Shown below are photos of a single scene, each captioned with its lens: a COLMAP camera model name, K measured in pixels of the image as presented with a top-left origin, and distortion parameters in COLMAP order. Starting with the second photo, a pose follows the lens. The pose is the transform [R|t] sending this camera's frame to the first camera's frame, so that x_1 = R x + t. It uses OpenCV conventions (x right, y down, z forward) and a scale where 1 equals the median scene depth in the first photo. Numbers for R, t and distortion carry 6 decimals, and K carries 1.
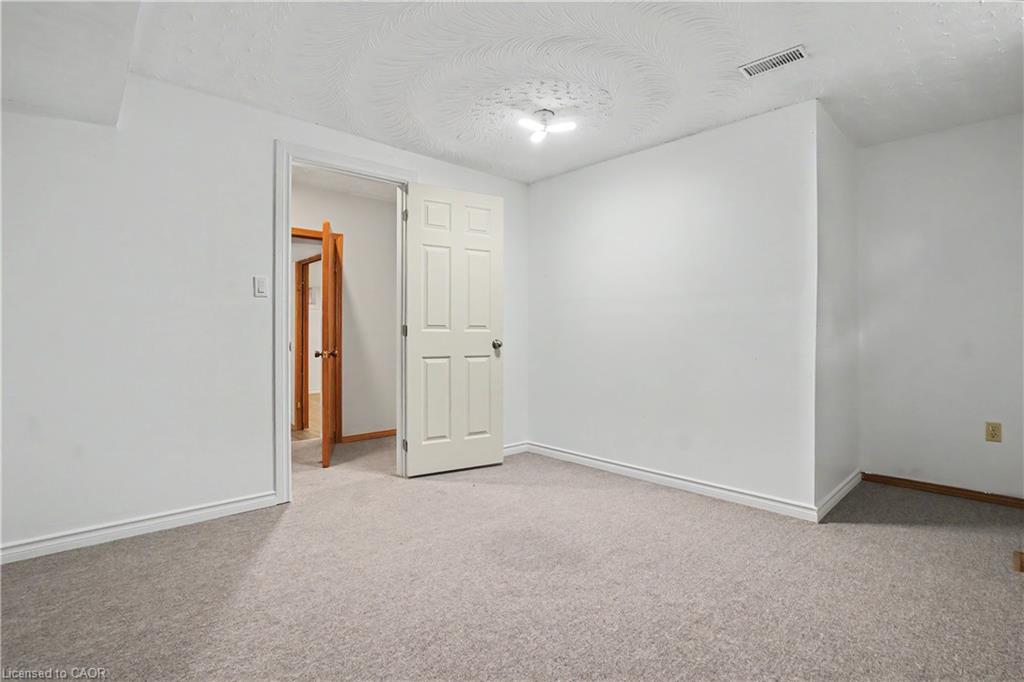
lens RADIAL K [[479.2, 0, 514.6], [0, 479.2, 334.7], [0, 0, 1]] dist [-0.025414, 0.000951]
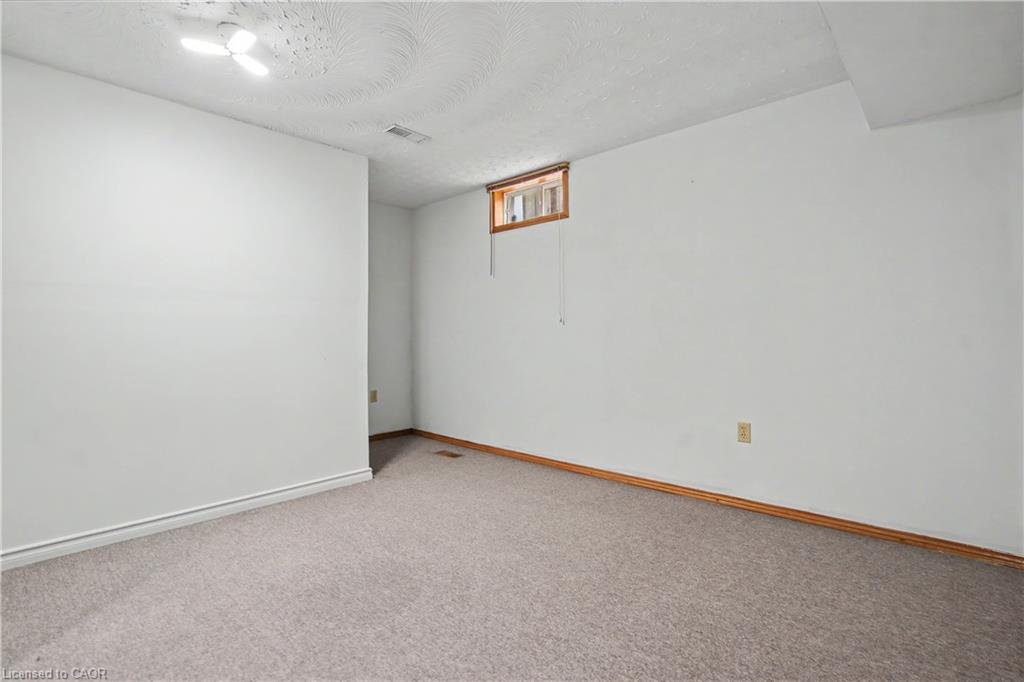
lens RADIAL K [[479.2, 0, 509.0], [0, 479.2, 335.5], [0, 0, 1]] dist [-0.025414, 0.000951]
pose [[-0.054710, -0.009886, 0.998453, -0.617106], [0.010906, 0.999885, 0.010497, -0.012285], [-0.998443, 0.011464, -0.054596, 0.590998]]
